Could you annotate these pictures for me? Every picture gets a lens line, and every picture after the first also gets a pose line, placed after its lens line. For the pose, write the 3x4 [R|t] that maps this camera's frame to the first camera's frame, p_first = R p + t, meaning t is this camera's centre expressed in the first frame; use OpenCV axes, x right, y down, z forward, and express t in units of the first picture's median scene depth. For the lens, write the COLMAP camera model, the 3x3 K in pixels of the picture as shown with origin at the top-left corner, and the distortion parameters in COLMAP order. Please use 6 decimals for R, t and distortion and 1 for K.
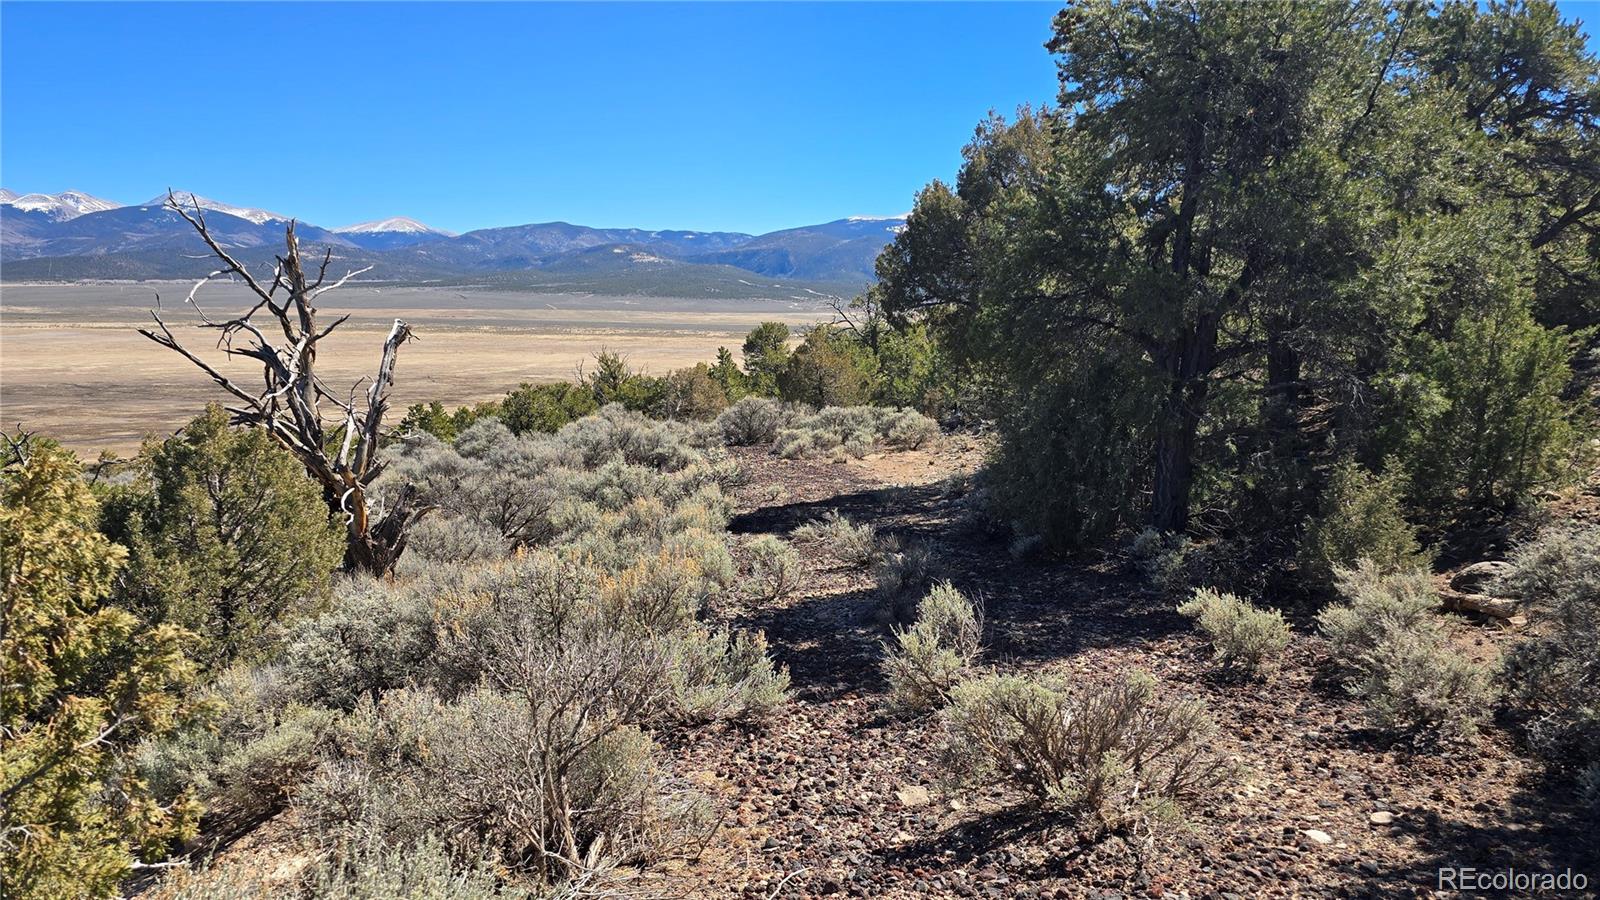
lens RADIAL K [[1096.5, 0, 800.0], [0, 1096.5, 450.0], [0, 0, 1]] dist [0.114324, -0.105009]
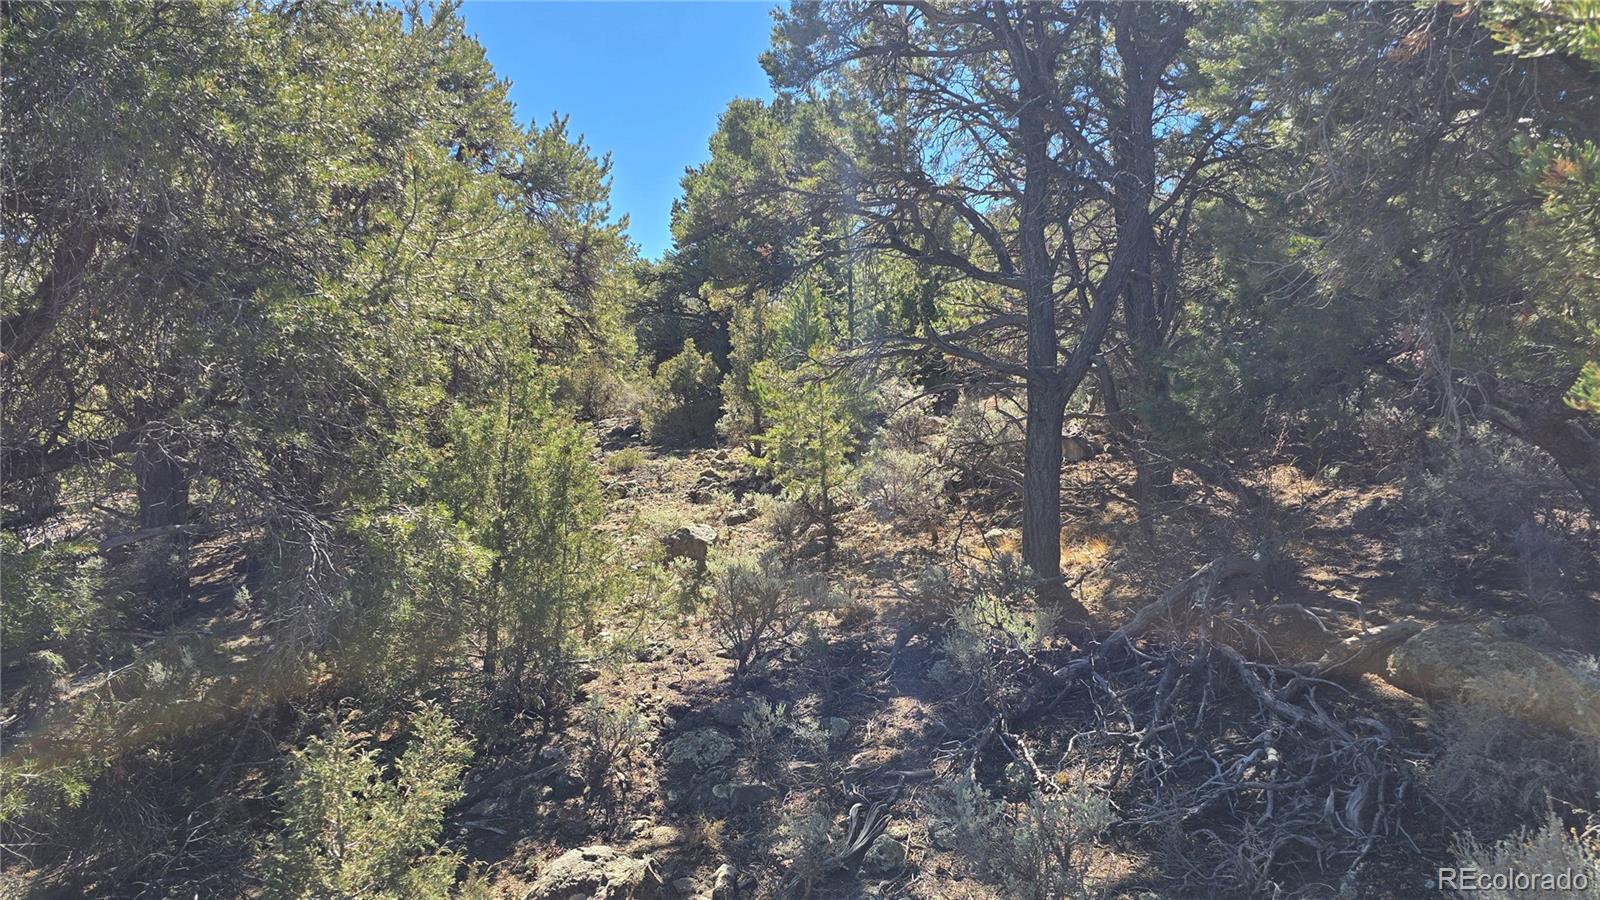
lens RADIAL K [[1096.5, 0, 800.0], [0, 1096.5, 450.0], [0, 0, 1]] dist [0.114324, -0.105009]
pose [[0.606793, 0.001453, 0.794858, 0.236619], [0.079601, 0.994860, -0.062586, -0.044712], [-0.790864, 0.101249, 0.603559, 0.530662]]
